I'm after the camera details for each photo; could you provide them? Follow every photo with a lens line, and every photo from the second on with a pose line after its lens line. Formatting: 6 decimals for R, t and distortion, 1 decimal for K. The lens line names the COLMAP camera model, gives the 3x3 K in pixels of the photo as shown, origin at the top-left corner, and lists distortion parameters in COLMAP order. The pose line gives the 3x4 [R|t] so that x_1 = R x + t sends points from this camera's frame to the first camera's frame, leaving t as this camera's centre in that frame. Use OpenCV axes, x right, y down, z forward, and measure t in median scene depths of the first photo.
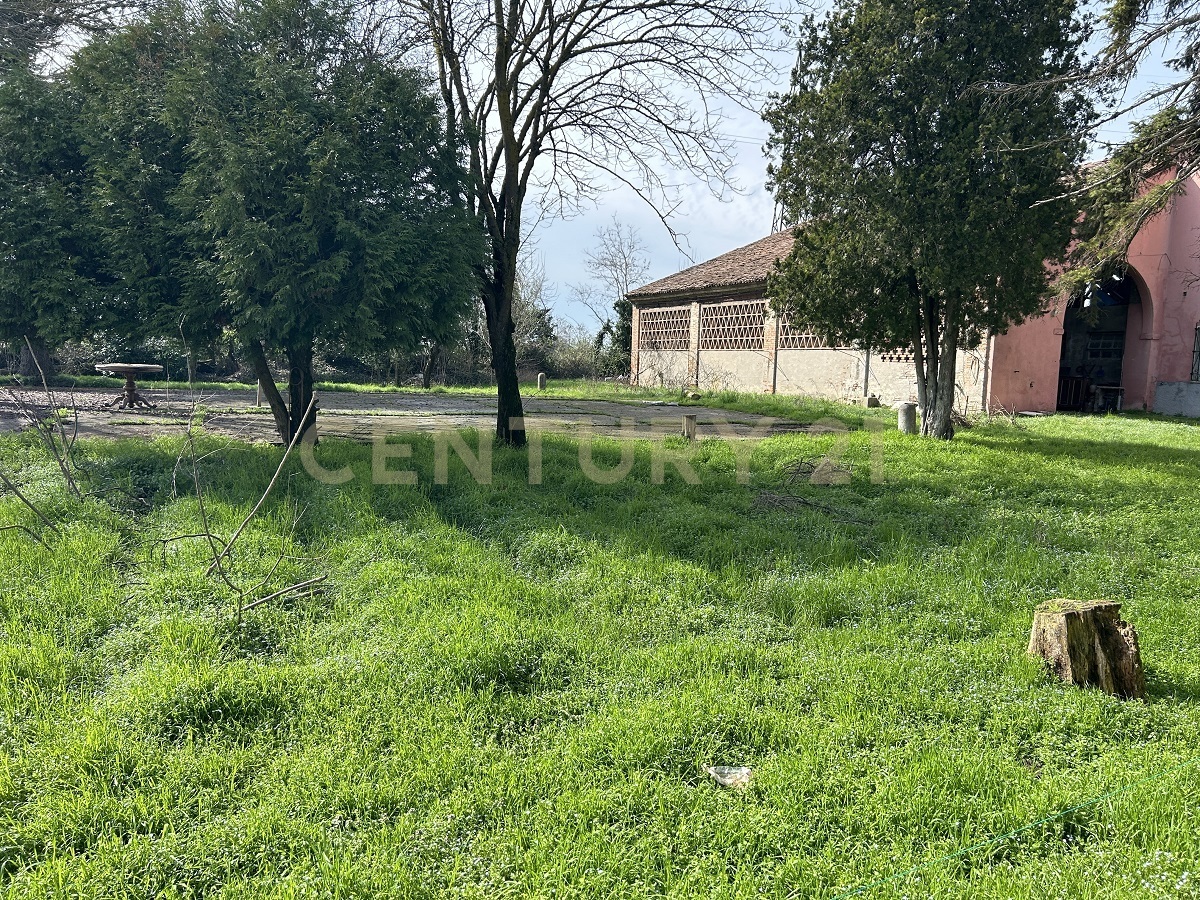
lens RADIAL K [[898.8, 0, 603.2], [0, 898.8, 448.6], [0, 0, 1]] dist [0.058349, -0.068933]
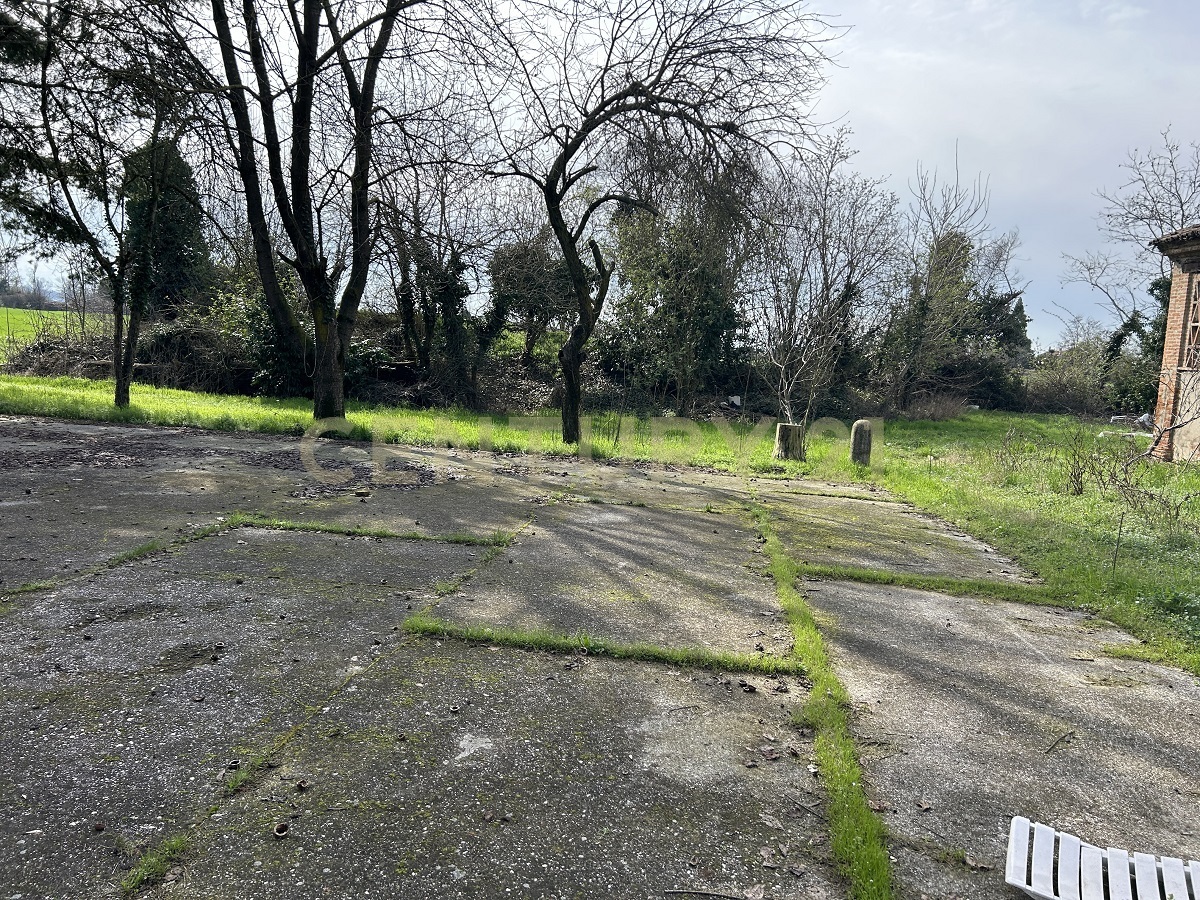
lens RADIAL K [[898.8, 0, 598.6], [0, 898.8, 452.2], [0, 0, 1]] dist [0.058349, -0.068933]
pose [[0.852266, 0.080918, -0.516812, 0.020731], [-0.081106, 0.996457, 0.022266, -0.038133], [0.516783, 0.022940, 0.855809, 0.324550]]
